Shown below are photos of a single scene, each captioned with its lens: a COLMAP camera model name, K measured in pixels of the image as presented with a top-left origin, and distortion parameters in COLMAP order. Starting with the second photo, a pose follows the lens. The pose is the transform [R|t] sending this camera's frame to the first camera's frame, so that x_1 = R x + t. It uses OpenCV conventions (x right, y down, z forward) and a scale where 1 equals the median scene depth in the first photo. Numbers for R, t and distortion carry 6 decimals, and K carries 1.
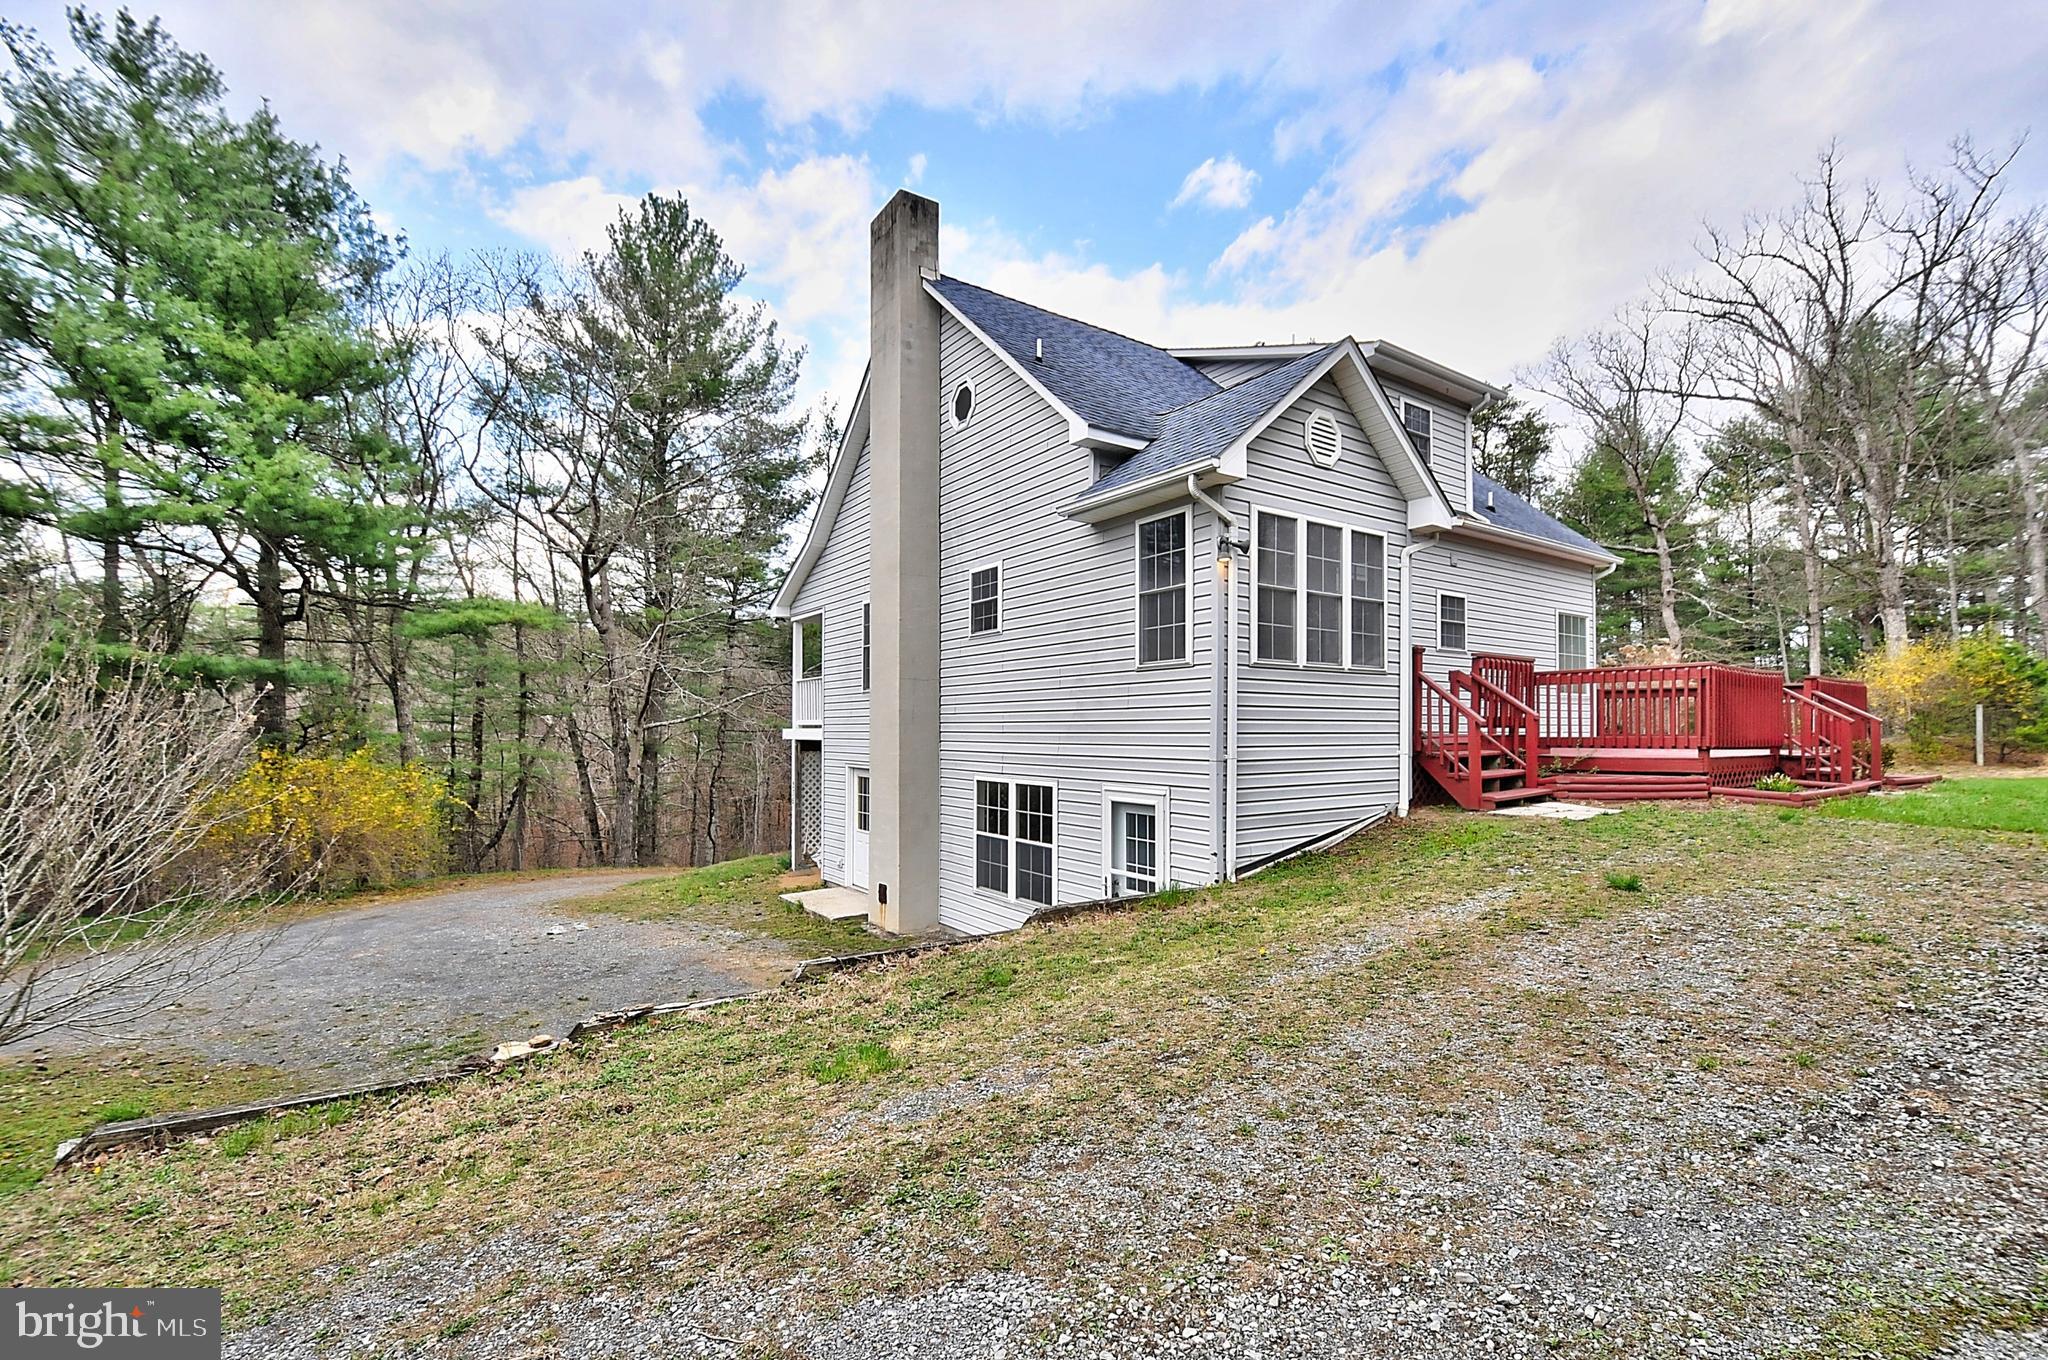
lens RADIAL K [[888.5, 0, 1009.2], [0, 888.5, 719.0], [0, 0, 1]] dist [-0.019376, -0.008136]
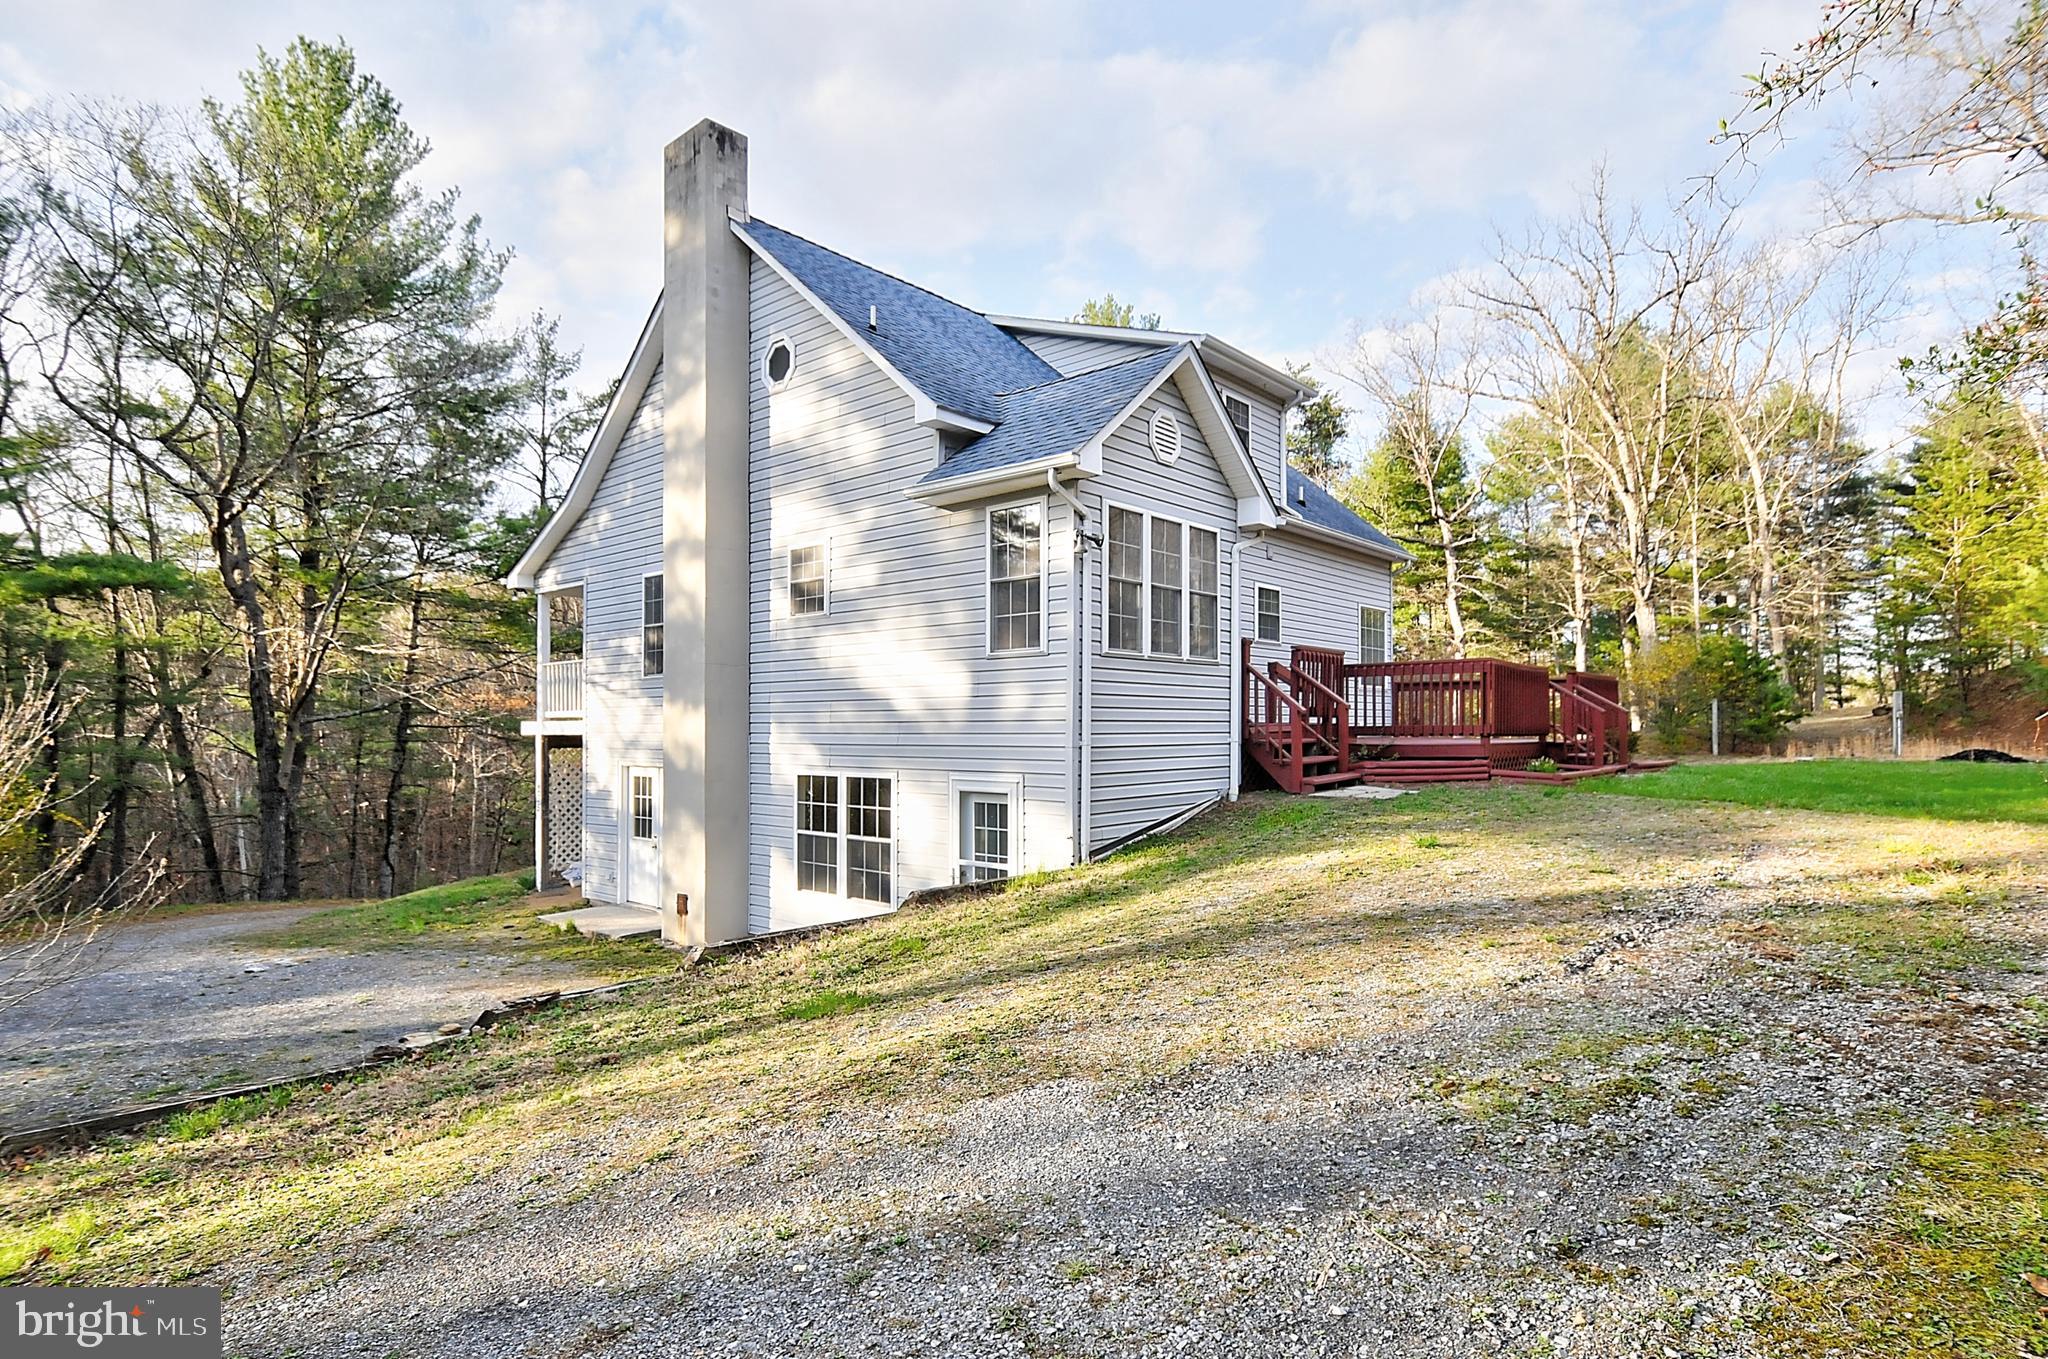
lens RADIAL K [[1063.0, 0, 995.5], [0, 1063.0, 720.4], [0, 0, 1]] dist [-0.028521, -0.004494]
pose [[0.972007, -0.000137, 0.234951, -0.088066], [-0.001135, 0.999985, 0.005280, 0.005949], [-0.234949, -0.005399, 0.971993, -0.109741]]
